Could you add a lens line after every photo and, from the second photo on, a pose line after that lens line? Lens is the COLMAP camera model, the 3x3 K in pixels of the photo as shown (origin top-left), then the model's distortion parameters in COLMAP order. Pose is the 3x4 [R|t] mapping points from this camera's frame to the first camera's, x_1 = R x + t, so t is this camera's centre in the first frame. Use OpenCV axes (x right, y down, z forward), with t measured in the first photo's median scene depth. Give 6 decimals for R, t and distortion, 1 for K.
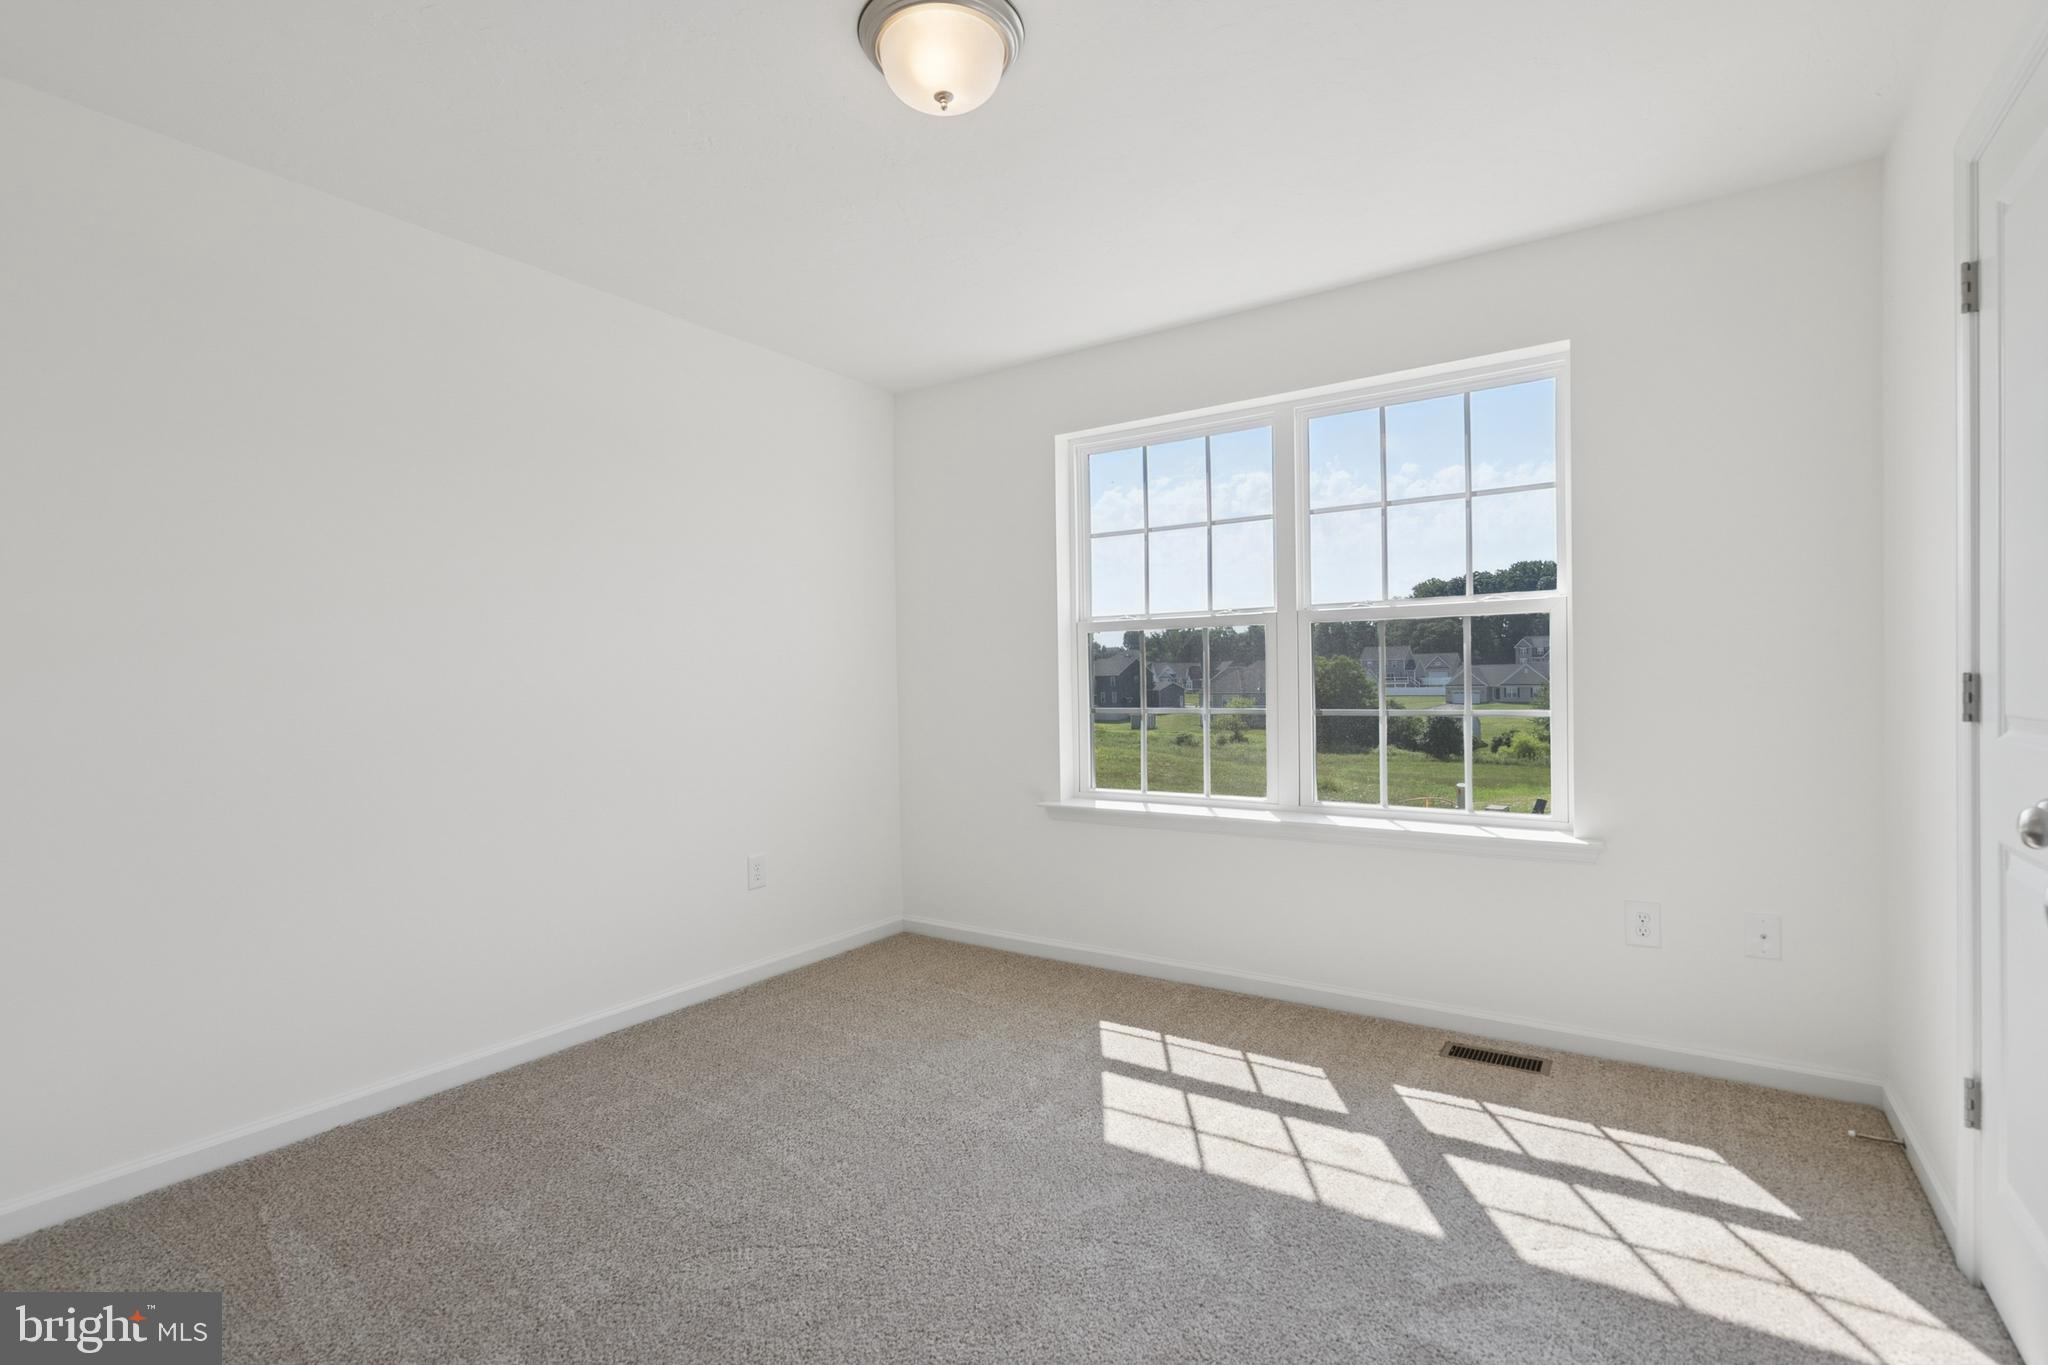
lens RADIAL K [[956.8, 0, 1028.8], [0, 956.8, 676.5], [0, 0, 1]] dist [-0.034275, 0.000092]
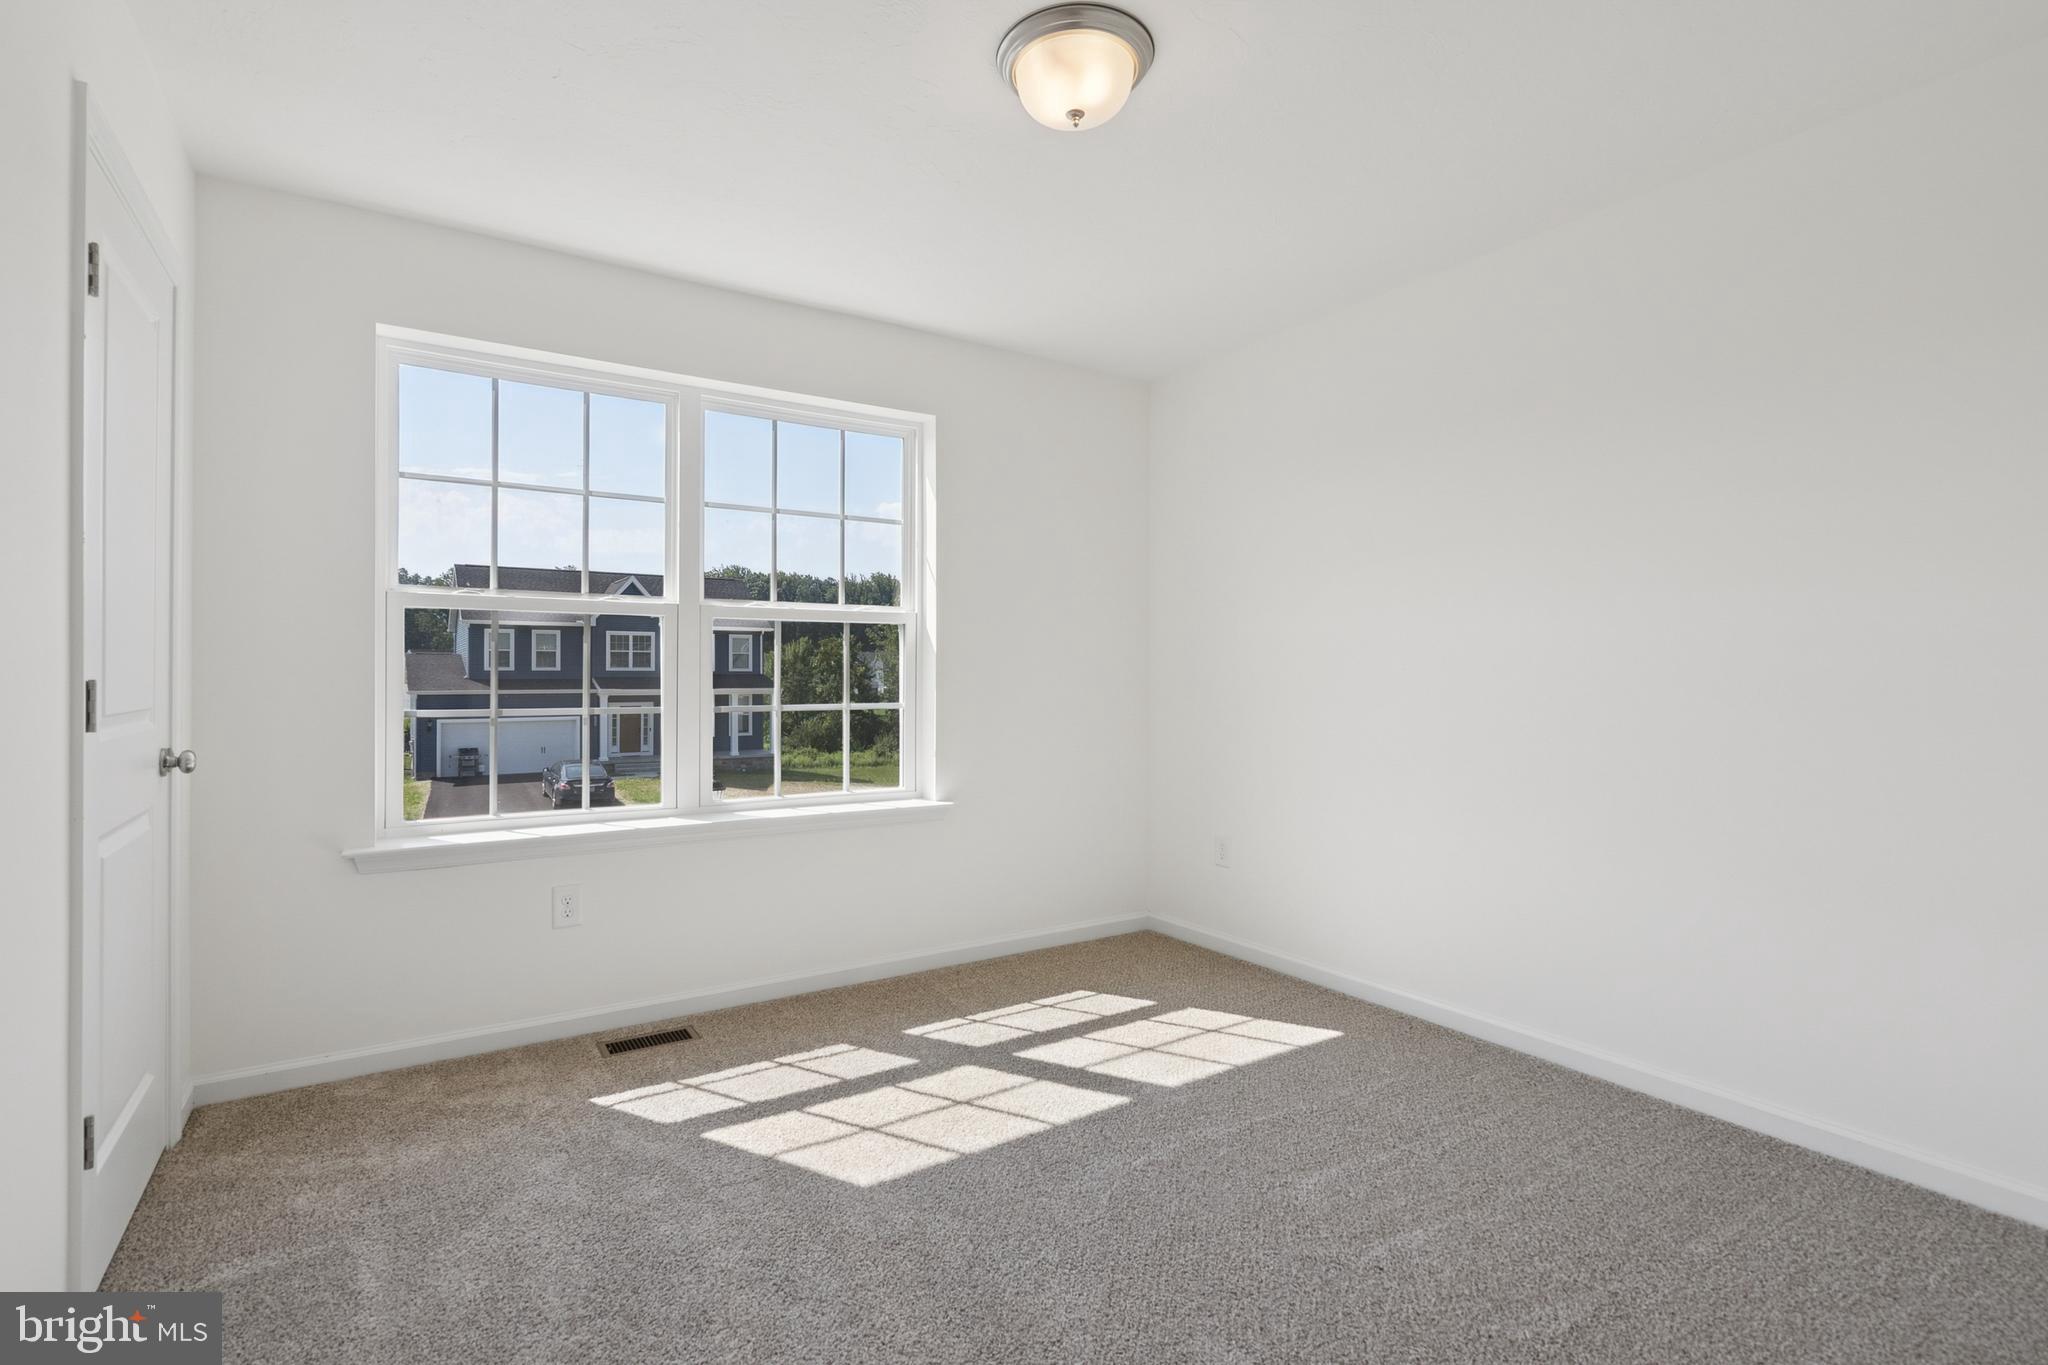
lens RADIAL K [[956.8, 0, 1028.8], [0, 956.8, 676.5], [0, 0, 1]] dist [-0.034275, 0.000092]
pose [[0.371959, 0.008400, 0.928211, -0.543885], [-0.008117, 0.999950, -0.005796, 0.006988], [-0.928214, -0.005379, 0.372009, 0.374983]]
